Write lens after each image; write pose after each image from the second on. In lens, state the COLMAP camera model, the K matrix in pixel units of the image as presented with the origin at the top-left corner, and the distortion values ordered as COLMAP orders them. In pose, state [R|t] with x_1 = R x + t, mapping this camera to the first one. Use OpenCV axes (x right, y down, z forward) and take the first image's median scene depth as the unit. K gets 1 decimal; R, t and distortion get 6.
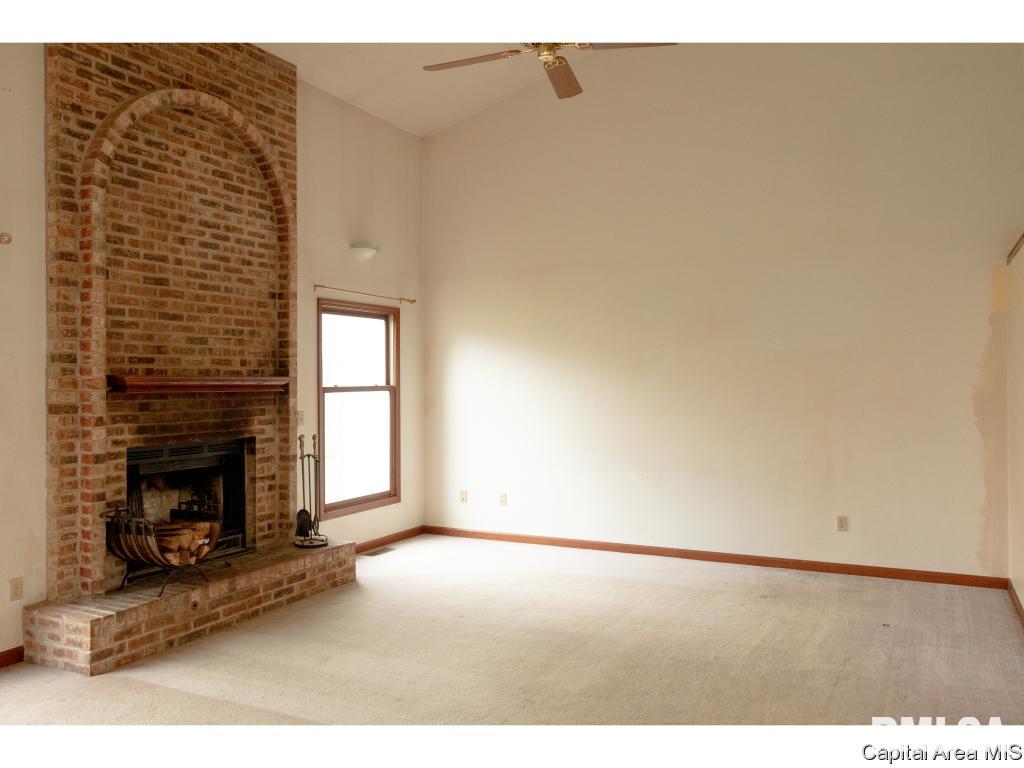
lens RADIAL K [[807.4, 0, 507.3], [0, 807.4, 384.7], [0, 0, 1]] dist [-0.000383, -0.004020]
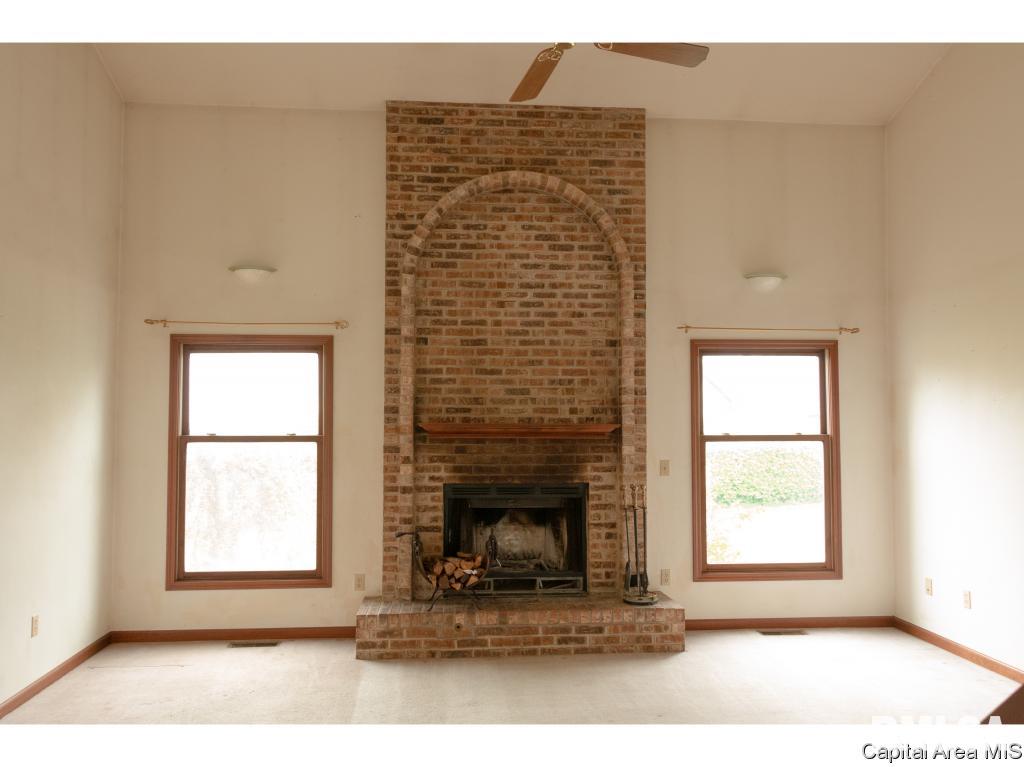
lens RADIAL K [[807.4, 0, 509.0], [0, 807.4, 391.2], [0, 0, 1]] dist [-0.000383, -0.004020]
pose [[0.522068, -0.033617, -0.852241, 0.559681], [-0.008949, 0.998952, -0.044886, -0.005295], [0.852857, 0.031060, 0.521220, 0.415364]]
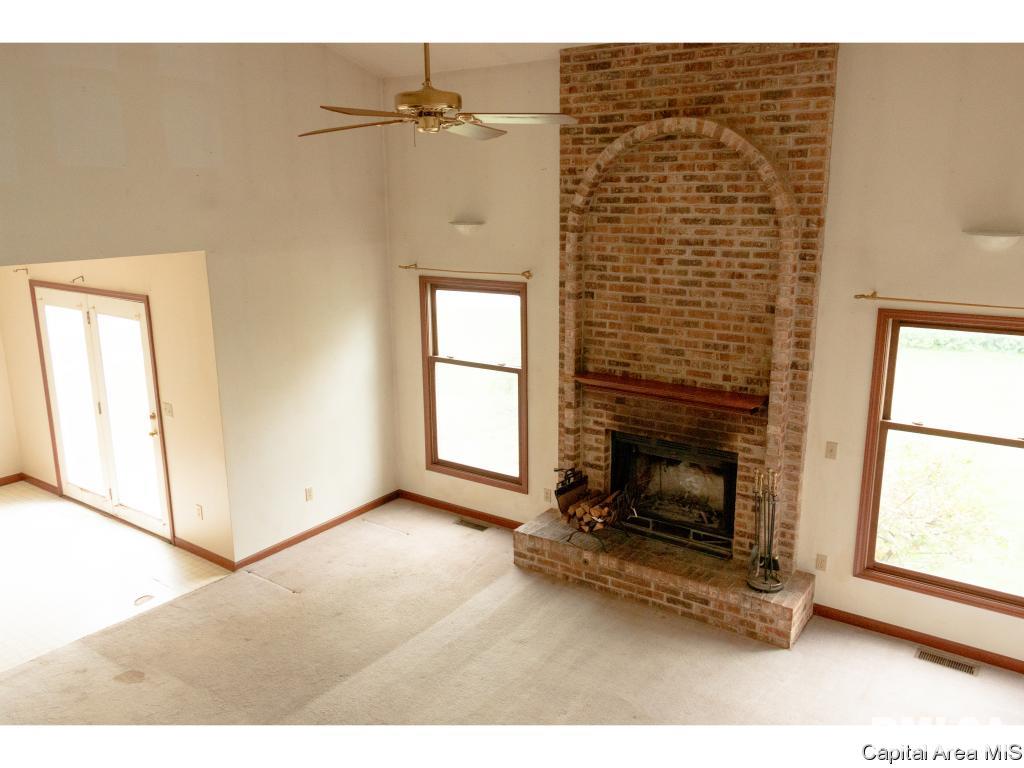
lens RADIAL K [[807.4, 0, 514.6], [0, 807.4, 385.5], [0, 0, 1]] dist [-0.000383, -0.004020]
pose [[-0.149931, 0.235807, -0.960164, 0.712475], [-0.000182, 0.971135, 0.238529, -0.272925], [0.988696, 0.035938, -0.145561, 0.957382]]
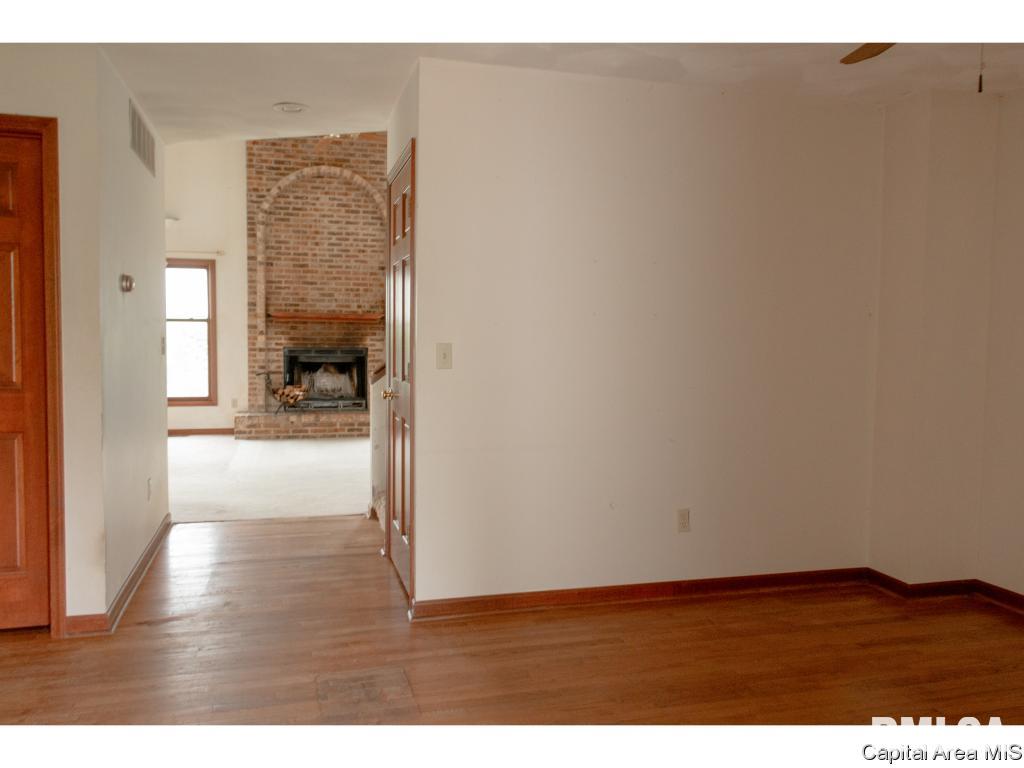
lens RADIAL K [[807.4, 0, 505.7], [0, 807.4, 388.6], [0, 0, 1]] dist [-0.000383, -0.004020]
pose [[0.666387, 0.060036, -0.743185, 1.366802], [-0.019668, 0.997822, 0.062971, 0.039577], [0.745347, -0.027346, 0.666116, 0.023893]]
